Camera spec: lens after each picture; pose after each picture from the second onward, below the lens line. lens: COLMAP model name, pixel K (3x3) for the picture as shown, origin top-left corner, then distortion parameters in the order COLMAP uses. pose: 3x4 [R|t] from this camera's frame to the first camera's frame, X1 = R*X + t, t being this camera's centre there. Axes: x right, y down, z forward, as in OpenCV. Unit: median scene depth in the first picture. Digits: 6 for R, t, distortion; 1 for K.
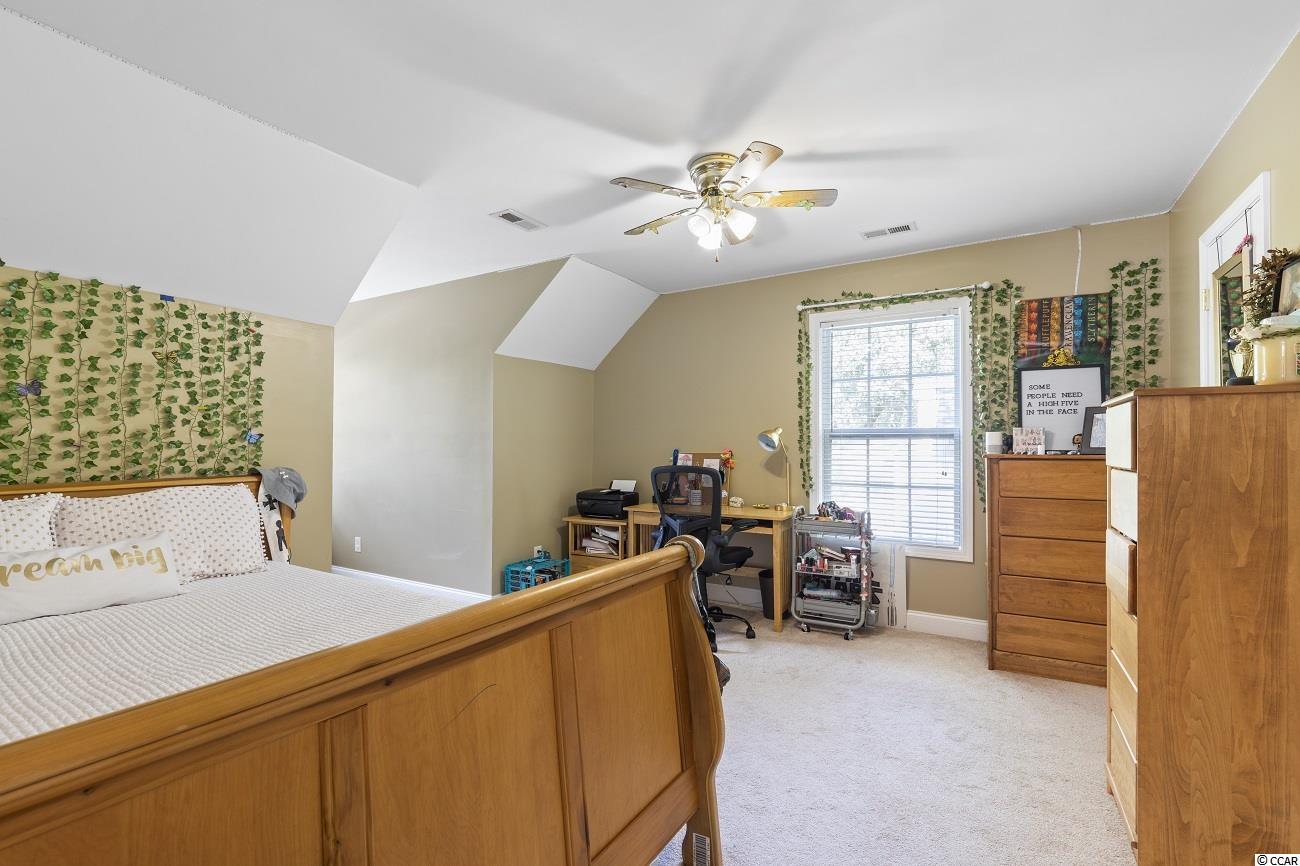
lens RADIAL K [[592.8, 0, 644.0], [0, 592.8, 451.6], [0, 0, 1]] dist [0.002065, 0.000084]
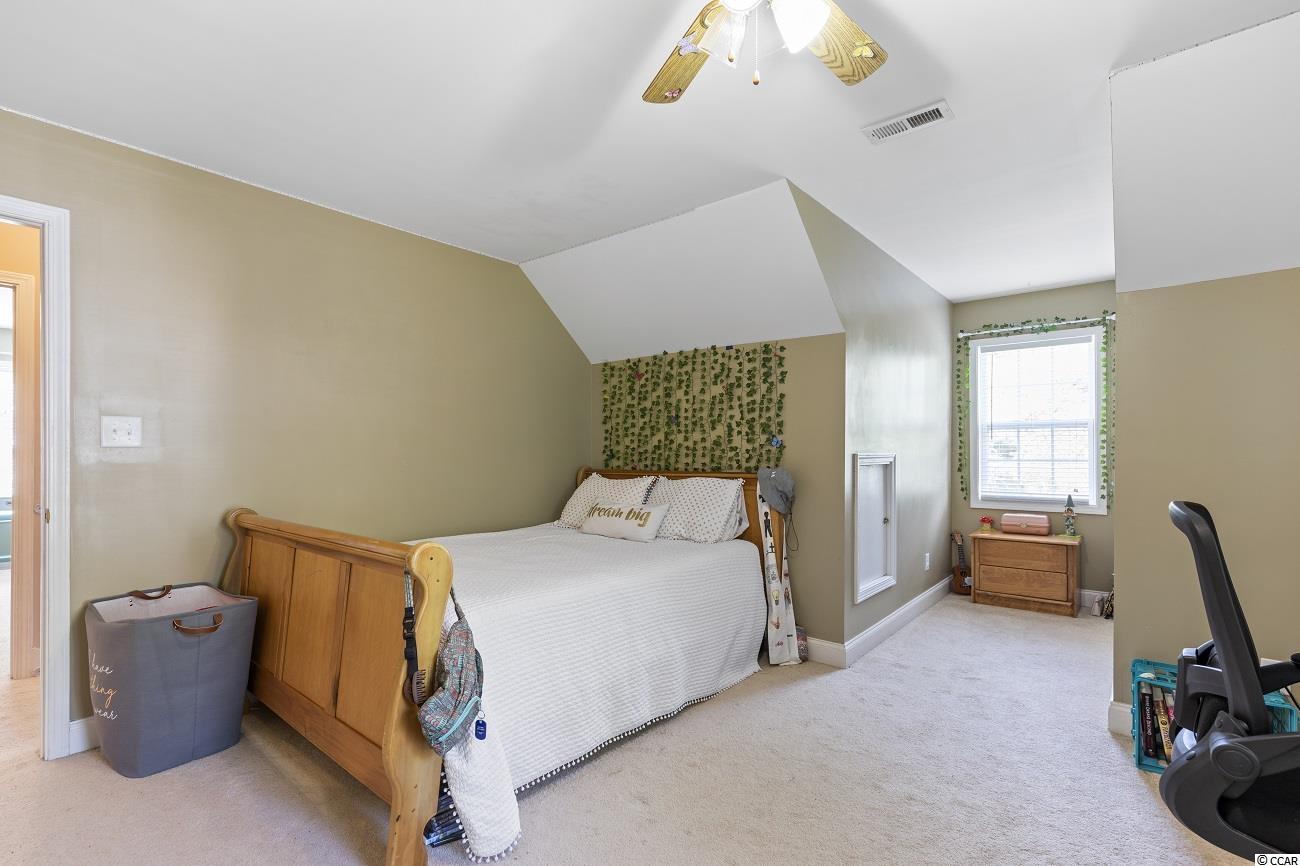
lens RADIAL K [[592.8, 0, 644.0], [0, 592.8, 451.6], [0, 0, 1]] dist [0.002065, 0.000084]
pose [[-0.153021, 0.001031, -0.988222, 0.642901], [-0.008300, 0.999963, 0.002329, -0.006667], [0.988188, 0.008559, -0.153007, 0.995755]]
